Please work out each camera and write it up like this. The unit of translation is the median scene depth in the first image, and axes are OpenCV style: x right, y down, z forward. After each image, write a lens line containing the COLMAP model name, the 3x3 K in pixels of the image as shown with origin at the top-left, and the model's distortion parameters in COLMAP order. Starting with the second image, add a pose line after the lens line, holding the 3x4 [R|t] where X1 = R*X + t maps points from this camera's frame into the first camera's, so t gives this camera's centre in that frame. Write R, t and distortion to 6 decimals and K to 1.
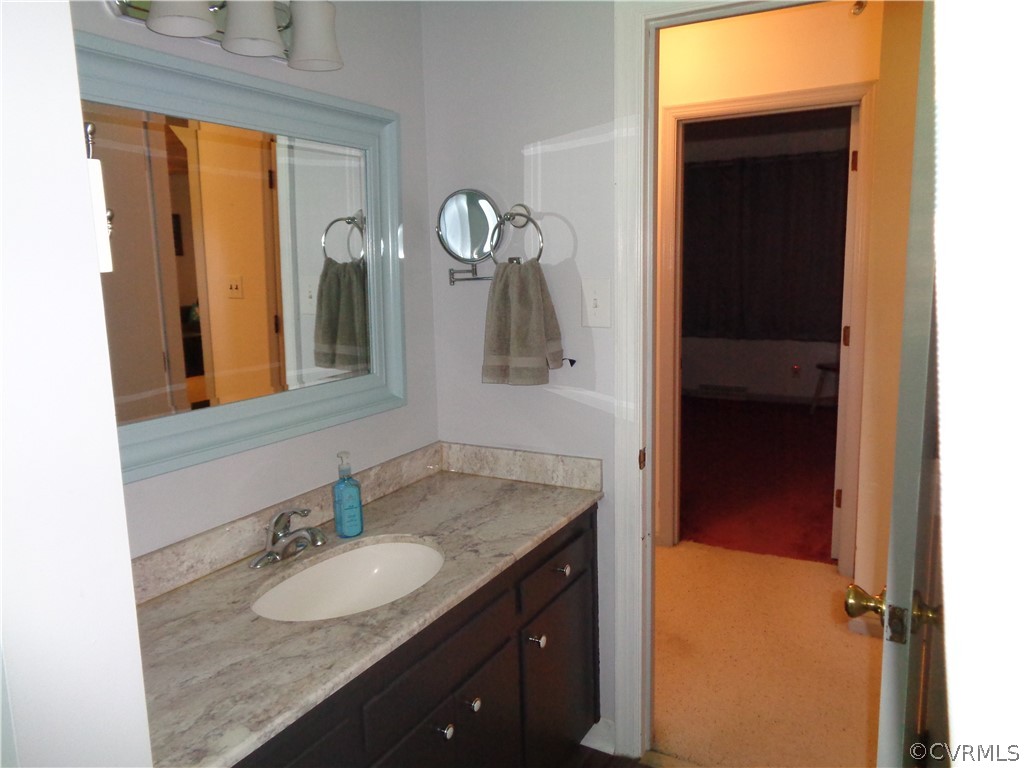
lens RADIAL K [[776.9, 0, 512.0], [0, 776.9, 384.0], [0, 0, 1]] dist [0.003409, 0.038671]
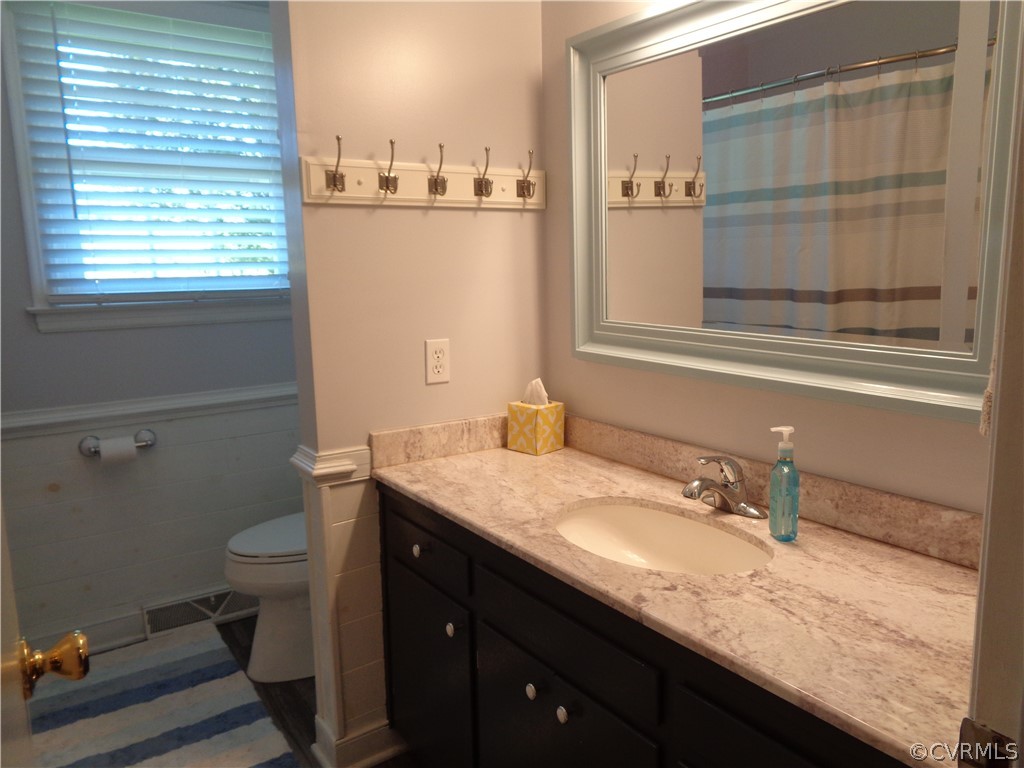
lens RADIAL K [[776.9, 0, 512.0], [0, 776.9, 384.0], [0, 0, 1]] dist [0.003409, 0.038671]
pose [[-0.454116, 0.174058, -0.873775, 0.672915], [-0.113052, 0.961546, 0.250297, -0.135029], [0.883741, 0.212446, -0.416976, 1.279128]]
